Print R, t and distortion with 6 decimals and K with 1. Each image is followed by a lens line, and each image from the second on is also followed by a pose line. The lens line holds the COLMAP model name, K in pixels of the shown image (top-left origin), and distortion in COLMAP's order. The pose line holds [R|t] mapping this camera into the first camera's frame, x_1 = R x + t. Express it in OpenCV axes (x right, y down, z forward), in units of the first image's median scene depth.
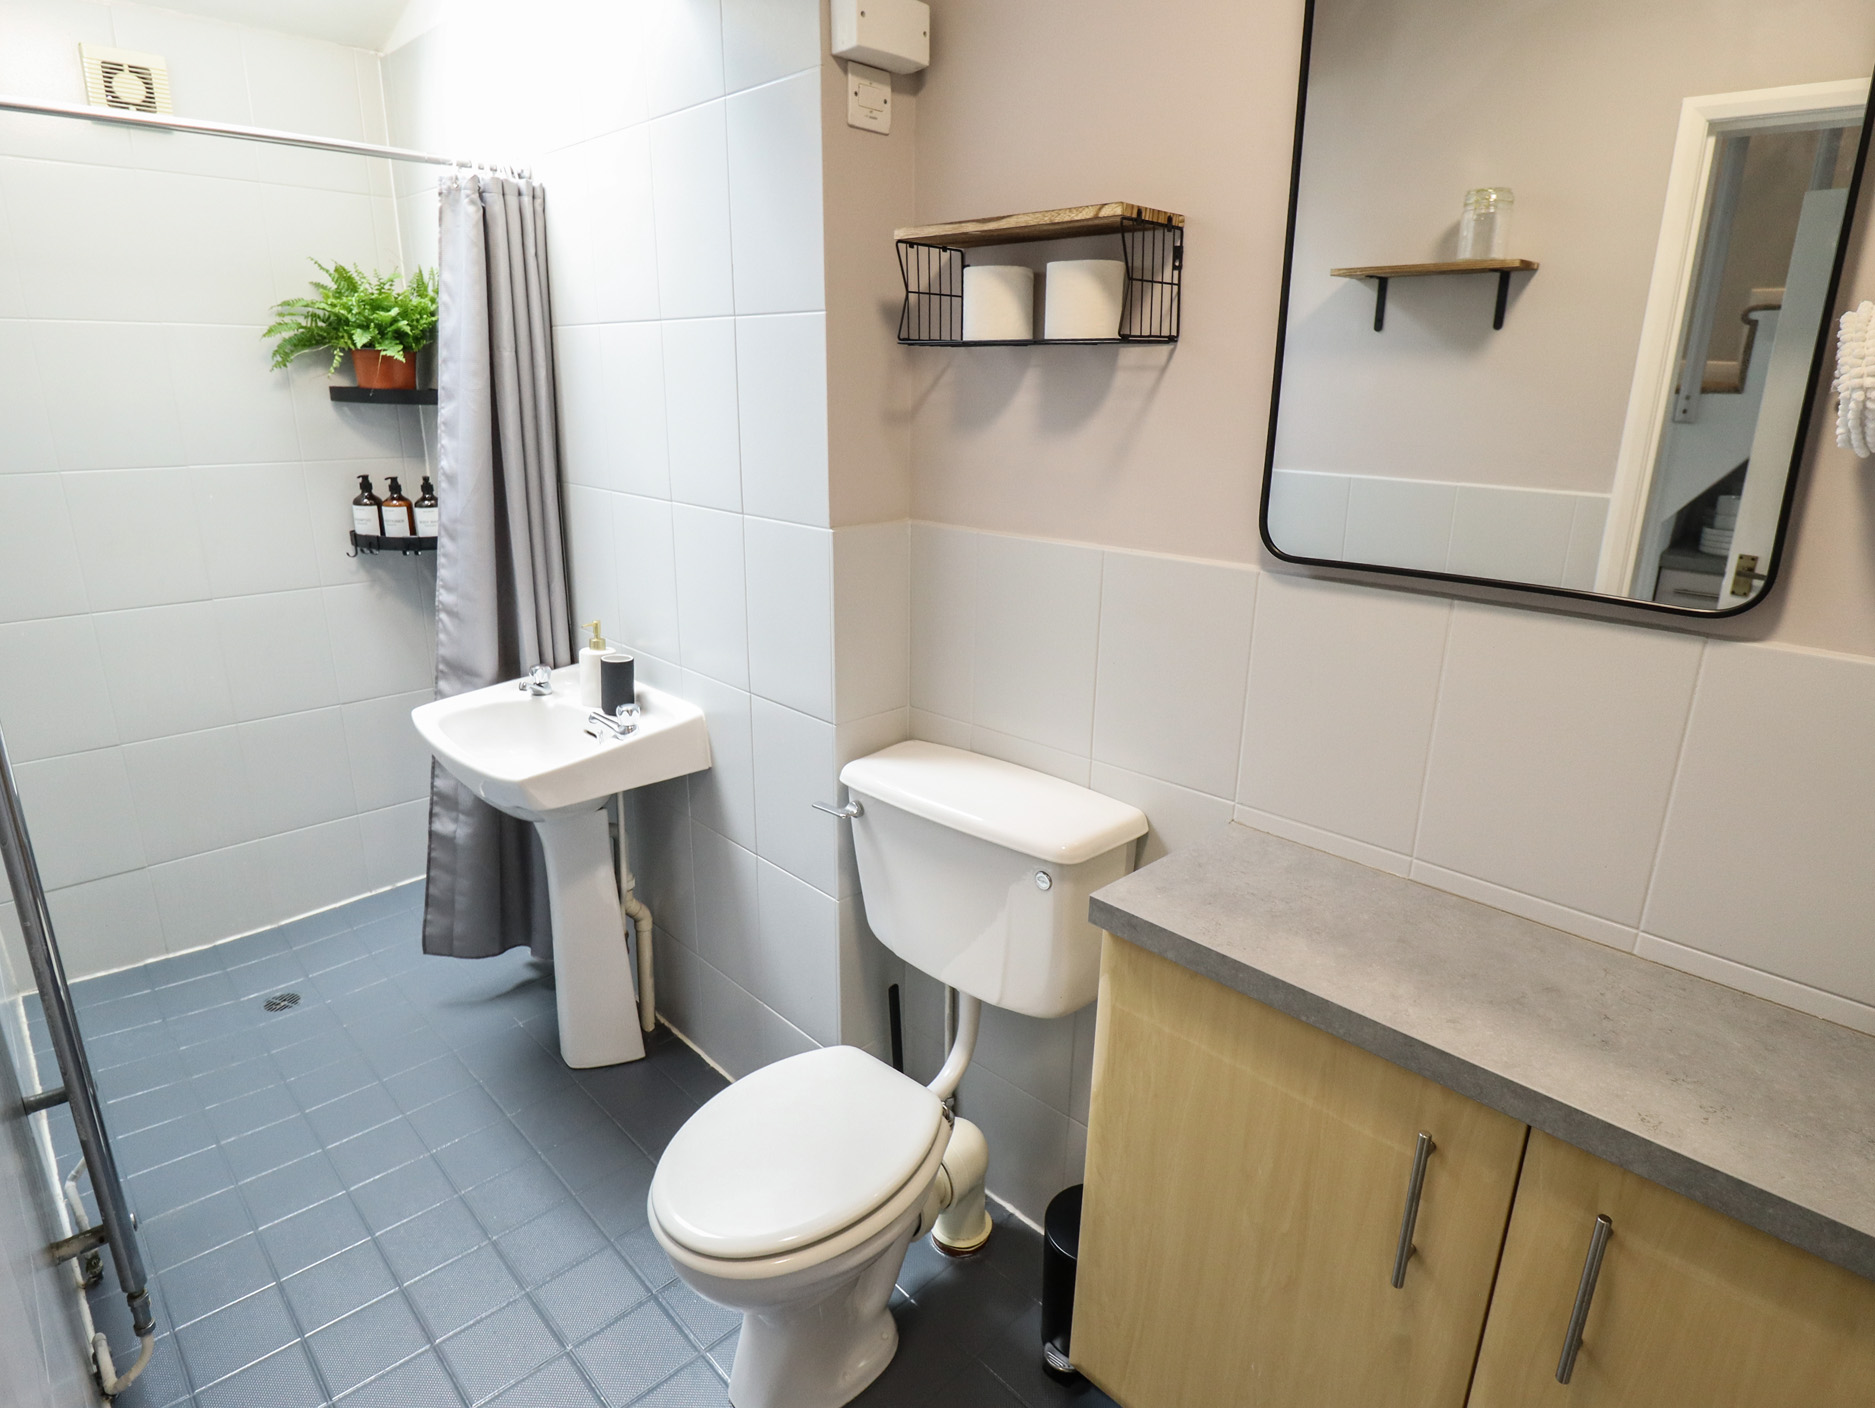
lens RADIAL K [[1042.1, 0, 950.5], [0, 1042.1, 703.7], [0, 0, 1]] dist [-0.002100, -0.010130]
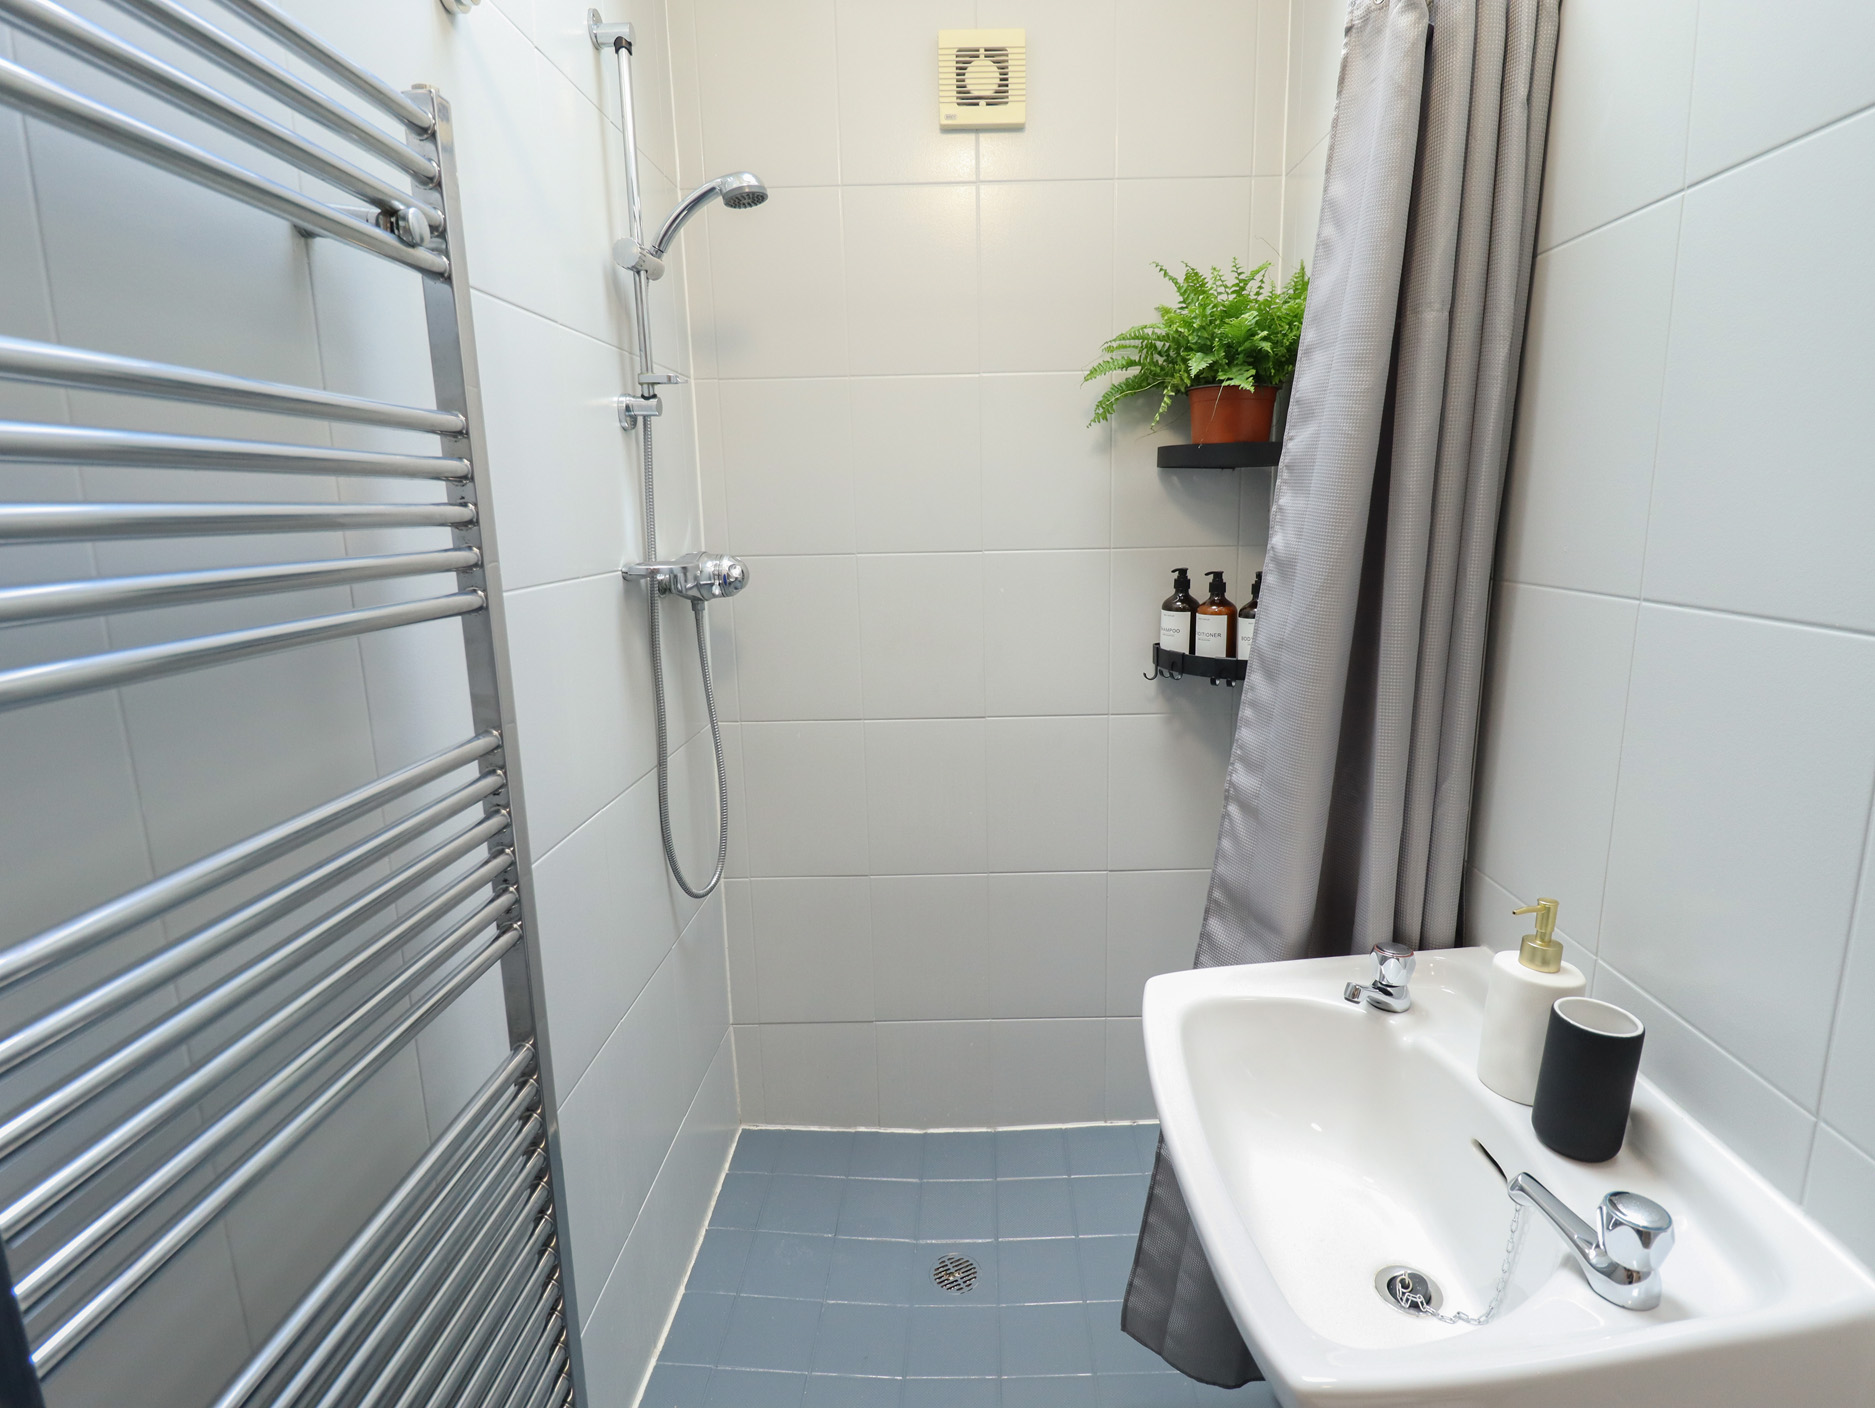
lens RADIAL K [[1042.1, 0, 950.5], [0, 1042.1, 703.7], [0, 0, 1]] dist [-0.002100, -0.010130]
pose [[0.714040, 0.103747, -0.692375, -0.193305], [-0.177746, 0.983420, -0.035950, -0.083690], [0.677166, 0.148736, 0.720641, 0.437726]]
